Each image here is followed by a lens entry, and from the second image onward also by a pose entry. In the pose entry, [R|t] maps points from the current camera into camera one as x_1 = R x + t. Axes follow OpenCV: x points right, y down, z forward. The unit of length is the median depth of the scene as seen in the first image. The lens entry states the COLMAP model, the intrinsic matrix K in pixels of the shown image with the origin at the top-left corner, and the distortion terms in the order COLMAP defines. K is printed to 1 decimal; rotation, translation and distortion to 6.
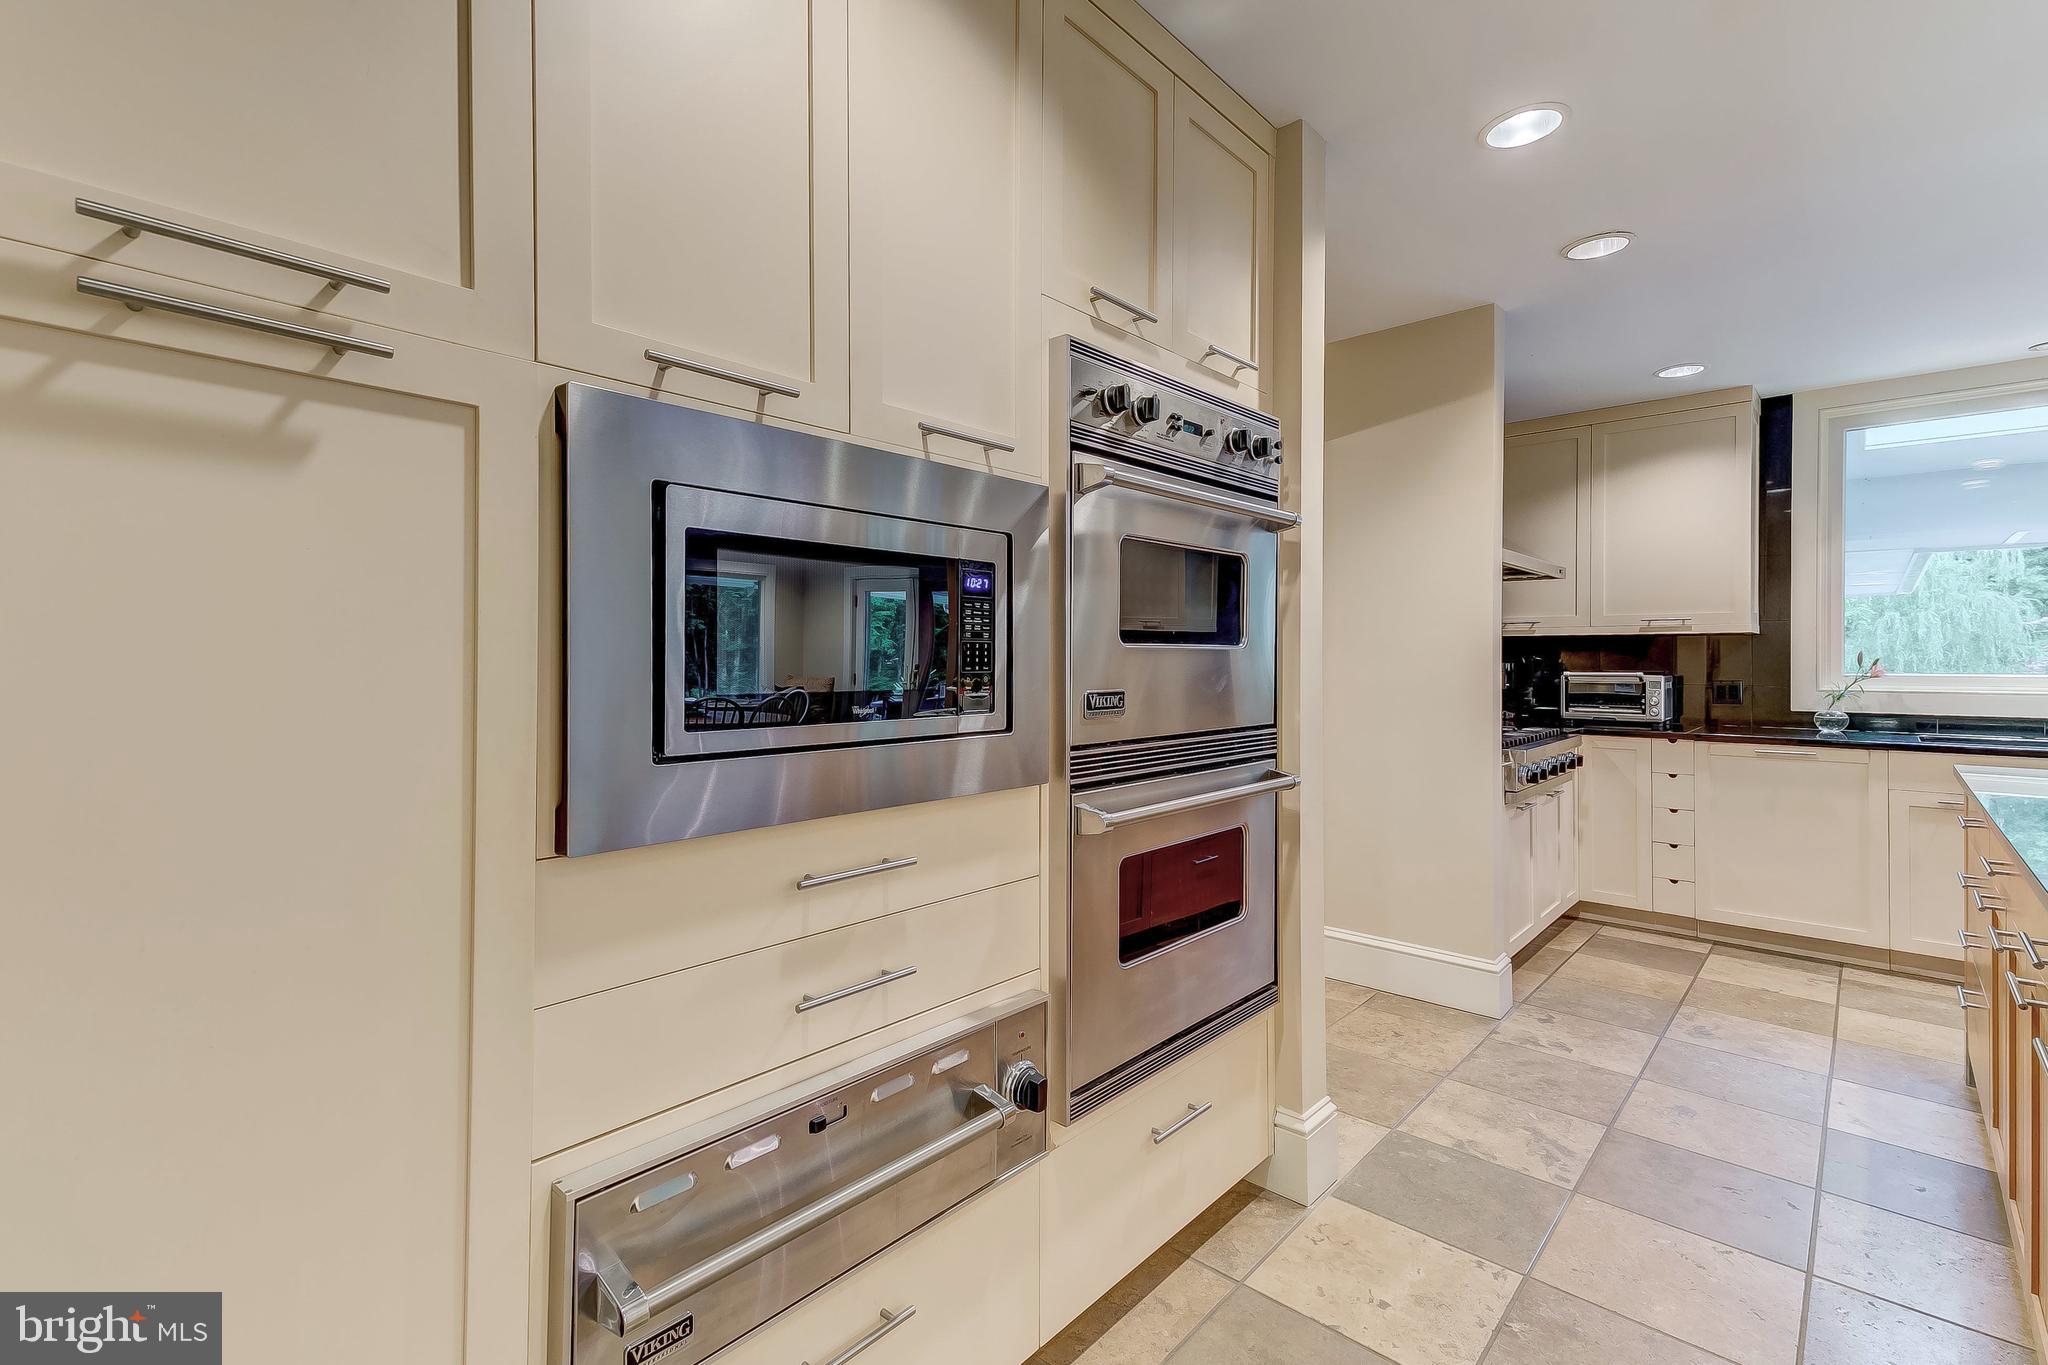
lens RADIAL K [[941.2, 0, 1021.2], [0, 941.2, 659.3], [0, 0, 1]] dist [0.053328, -0.015322]
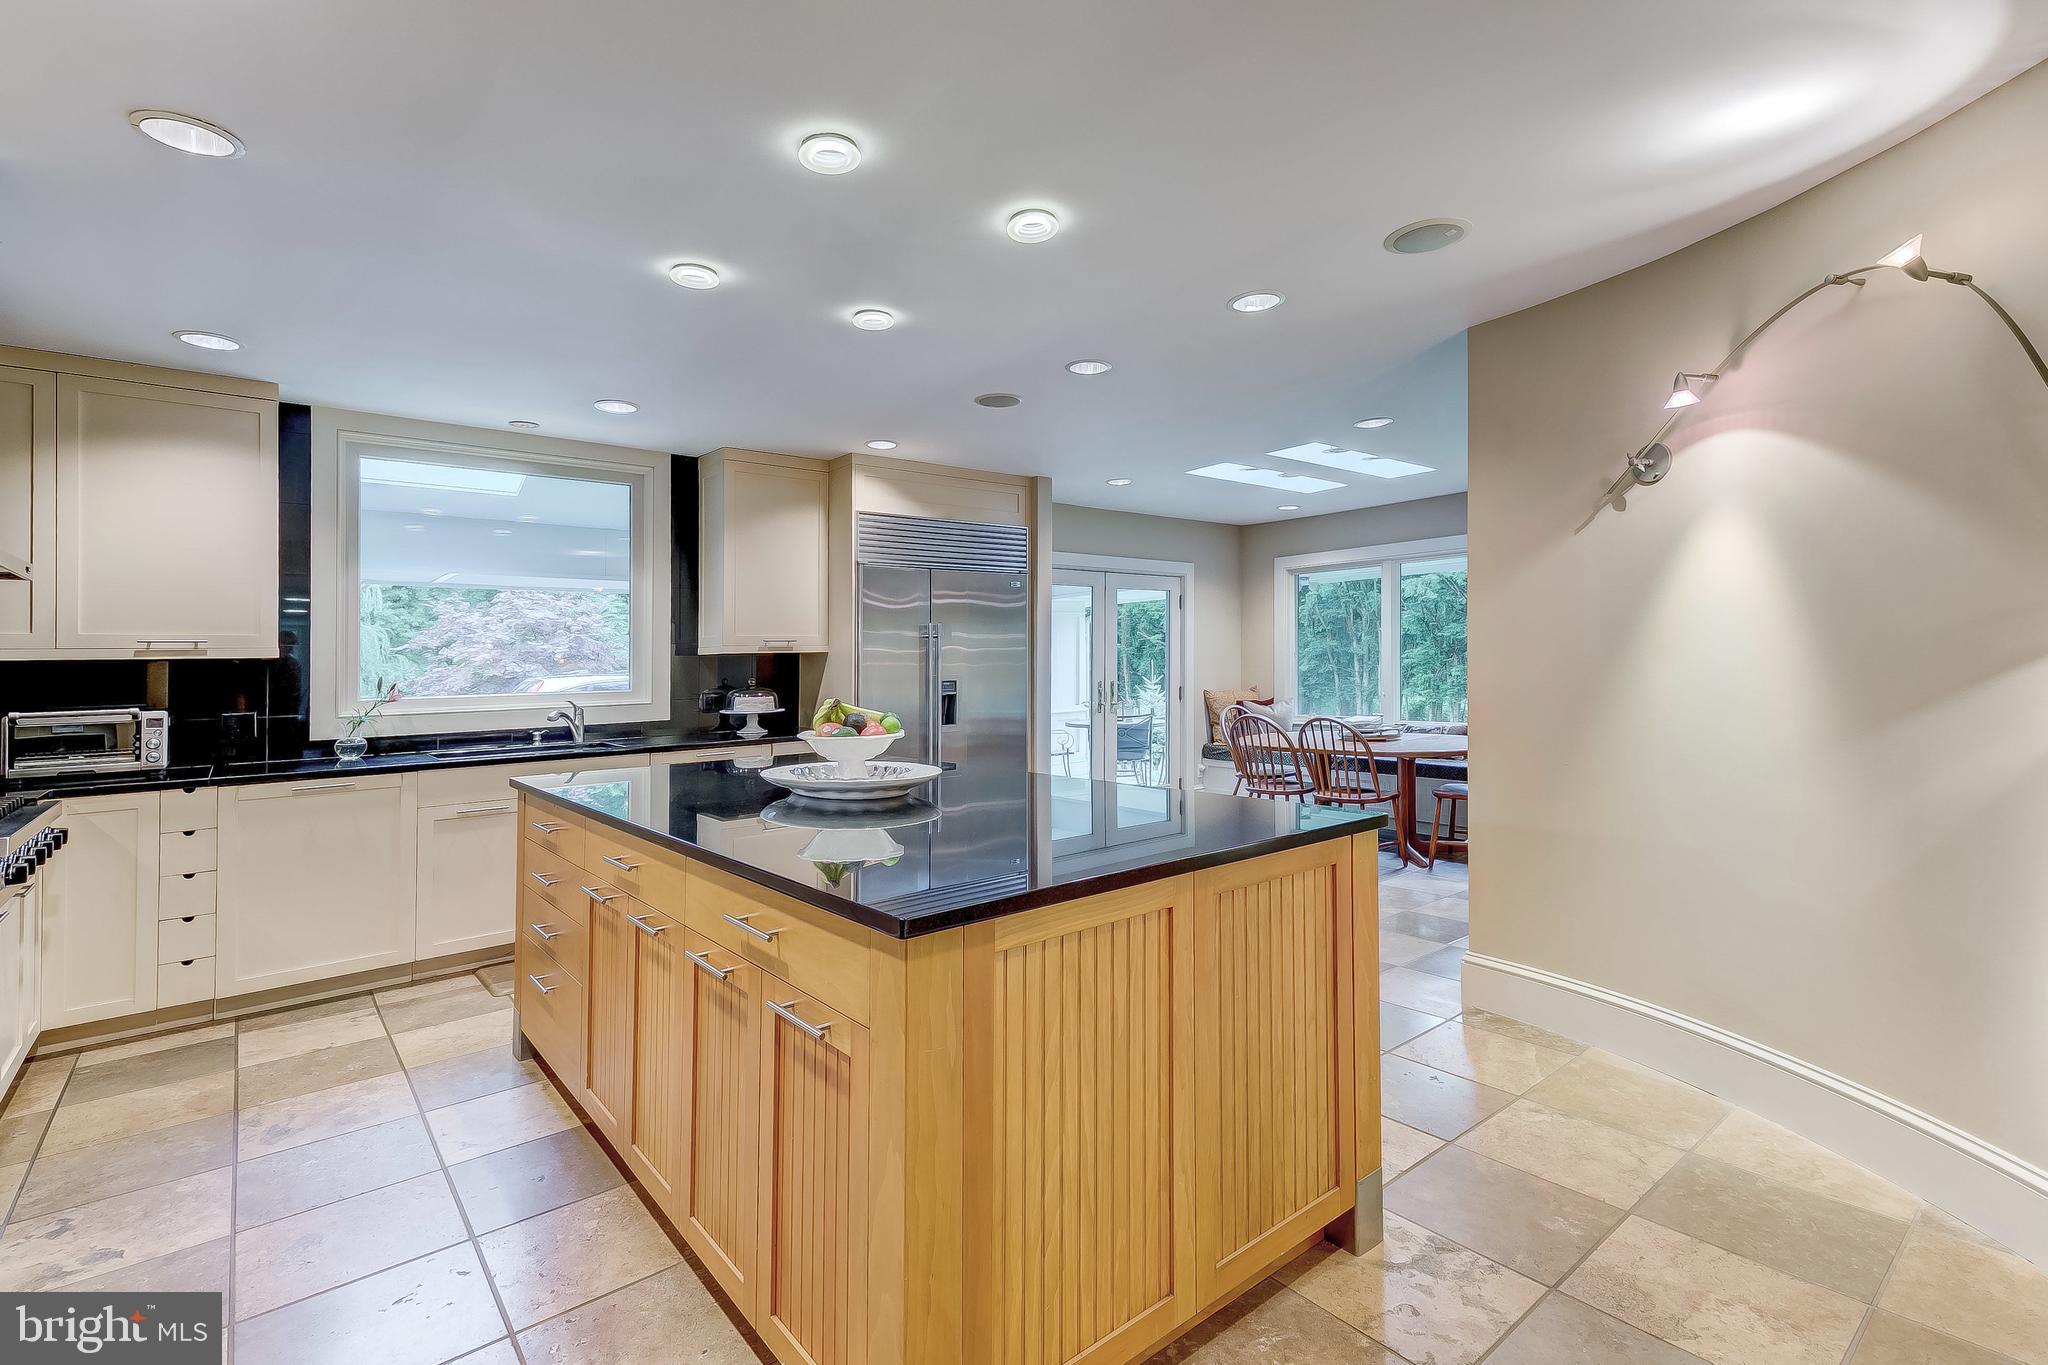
lens RADIAL K [[941.2, 0, 1021.2], [0, 941.2, 659.3], [0, 0, 1]] dist [0.053328, -0.015322]
pose [[0.159266, 0.000197, 0.987236, -0.024225], [0.022726, 0.999734, -0.003865, -0.007216], [-0.986974, 0.023052, 0.159220, 0.173562]]
